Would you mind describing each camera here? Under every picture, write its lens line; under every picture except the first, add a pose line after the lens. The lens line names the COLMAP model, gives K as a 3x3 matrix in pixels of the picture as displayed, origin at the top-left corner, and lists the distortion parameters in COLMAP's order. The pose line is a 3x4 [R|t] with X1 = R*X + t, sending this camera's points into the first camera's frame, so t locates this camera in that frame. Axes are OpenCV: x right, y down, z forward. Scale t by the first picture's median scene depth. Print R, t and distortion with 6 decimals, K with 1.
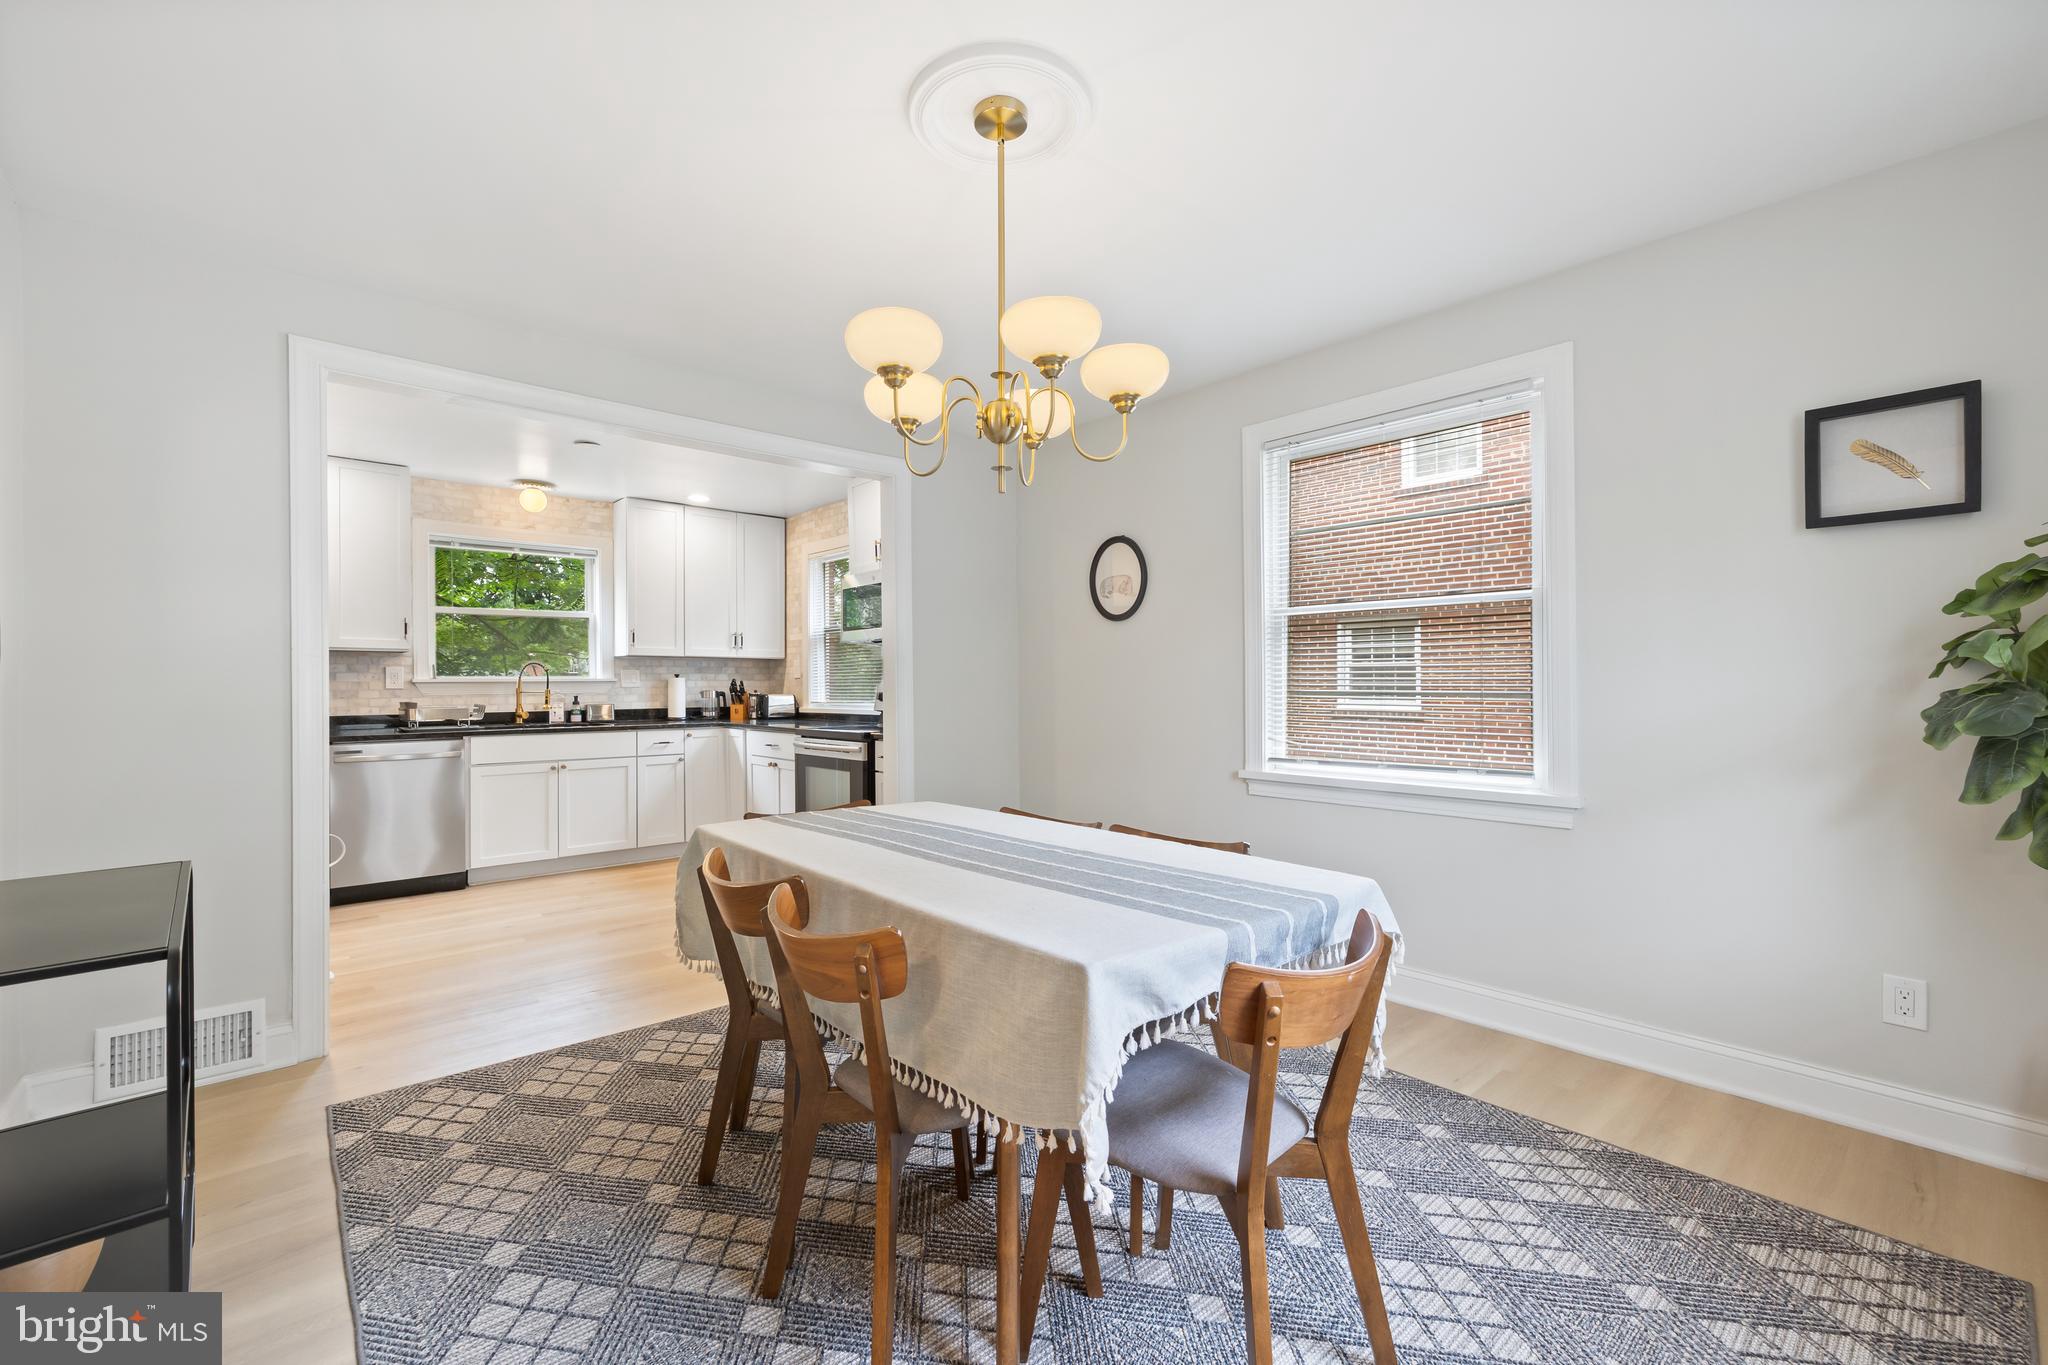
lens RADIAL K [[862.6, 0, 1021.0], [0, 862.6, 686.1], [0, 0, 1]] dist [-0.001854, 0.000253]
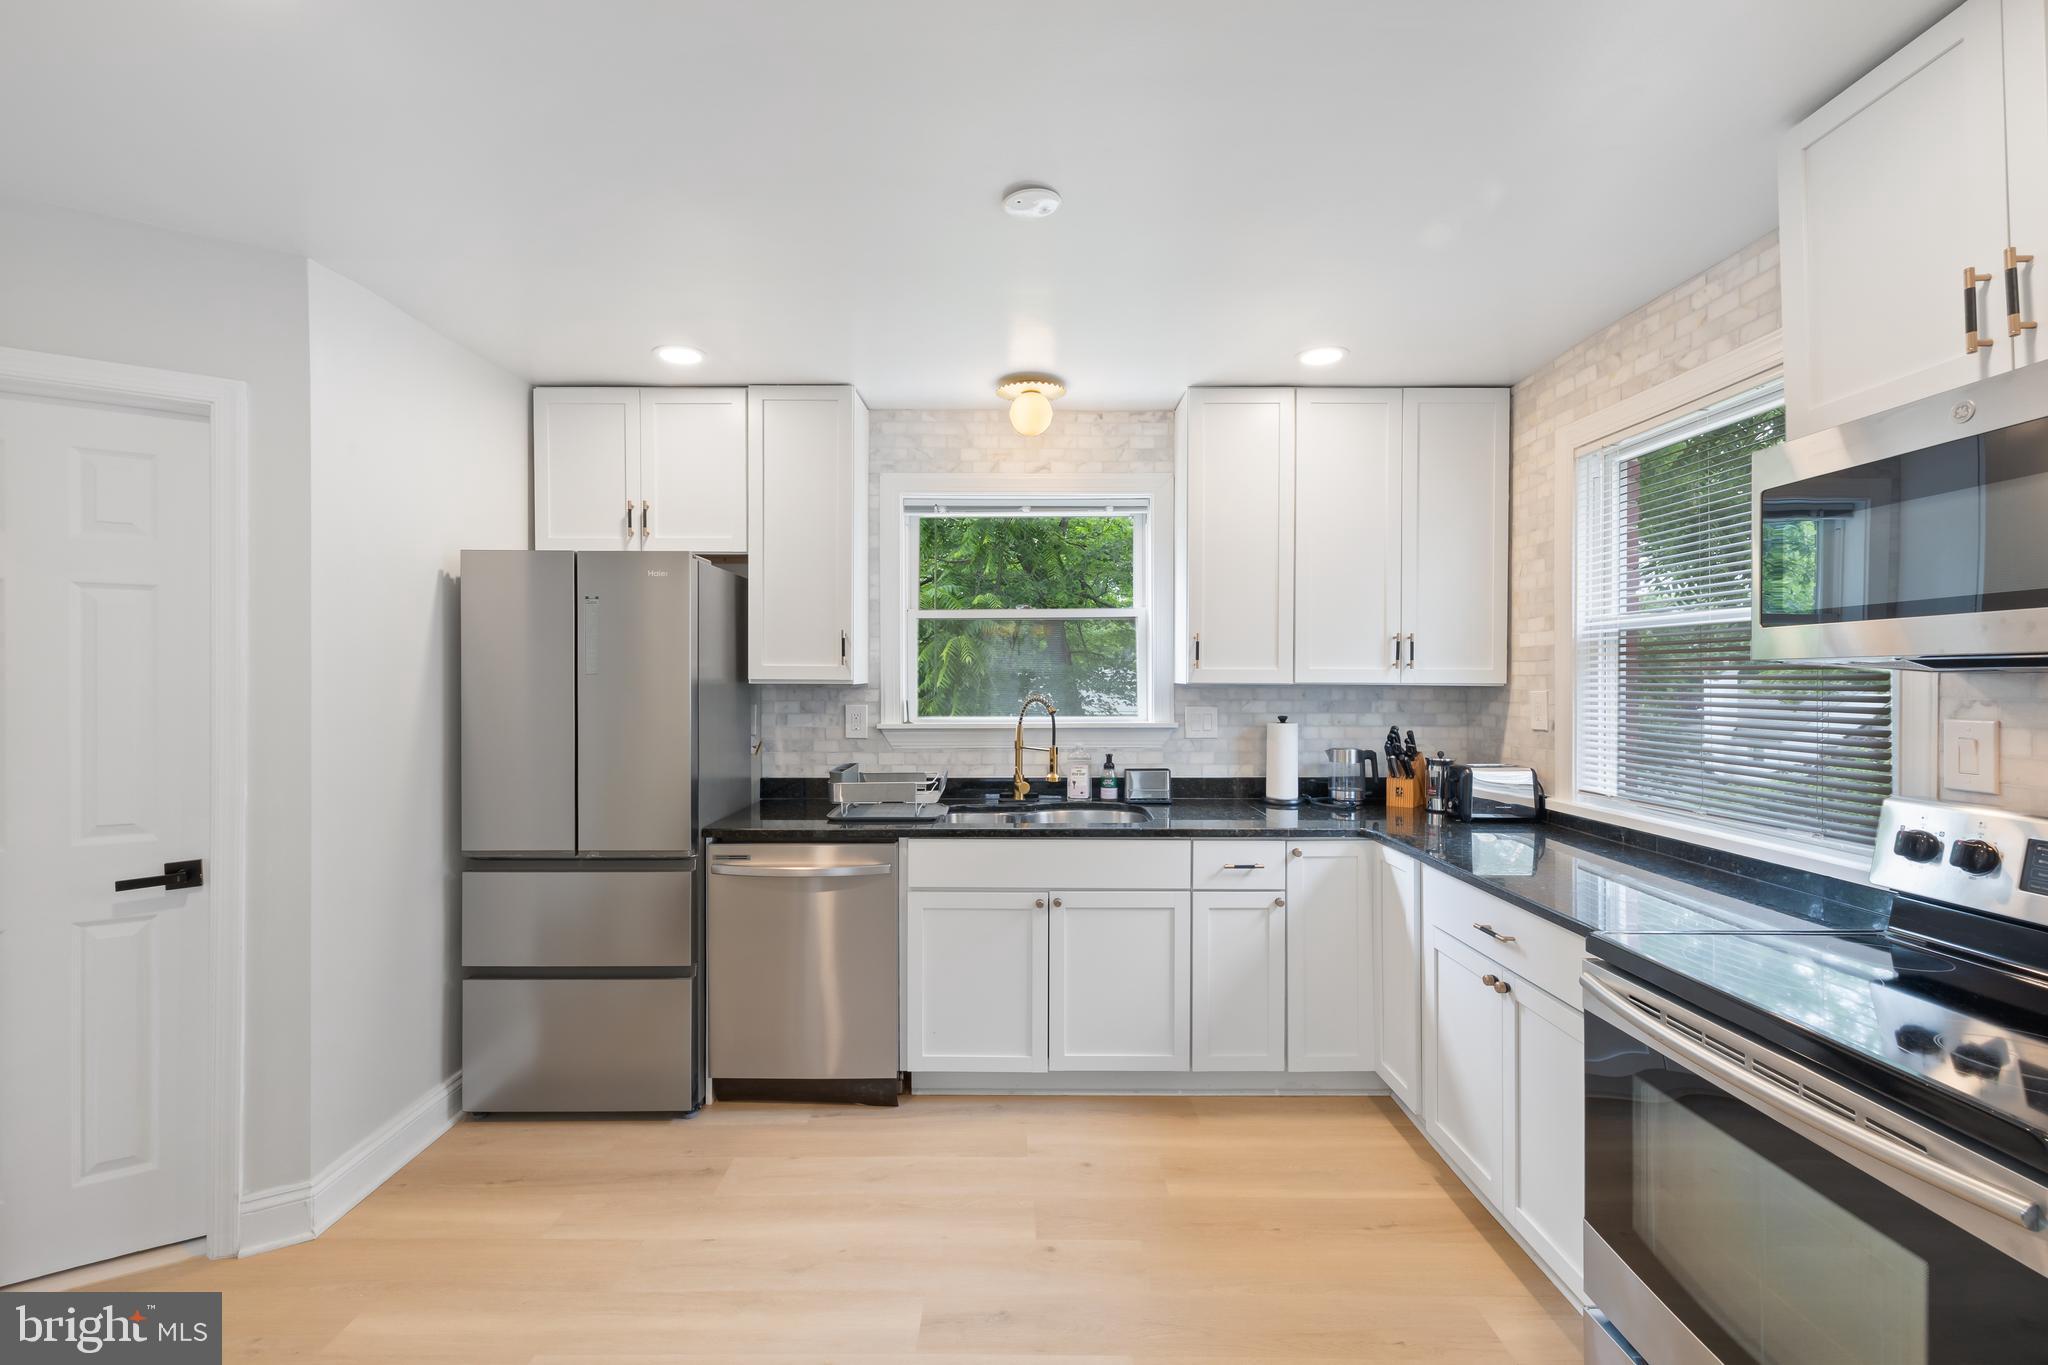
lens RADIAL K [[862.6, 0, 1017.3], [0, 862.6, 681.0], [0, 0, 1]] dist [-0.001854, 0.000253]
pose [[0.742384, 0.009097, -0.669912, -0.172297], [-0.004978, 0.999955, 0.008062, -0.040116], [0.669956, -0.002651, 0.742396, 0.518063]]
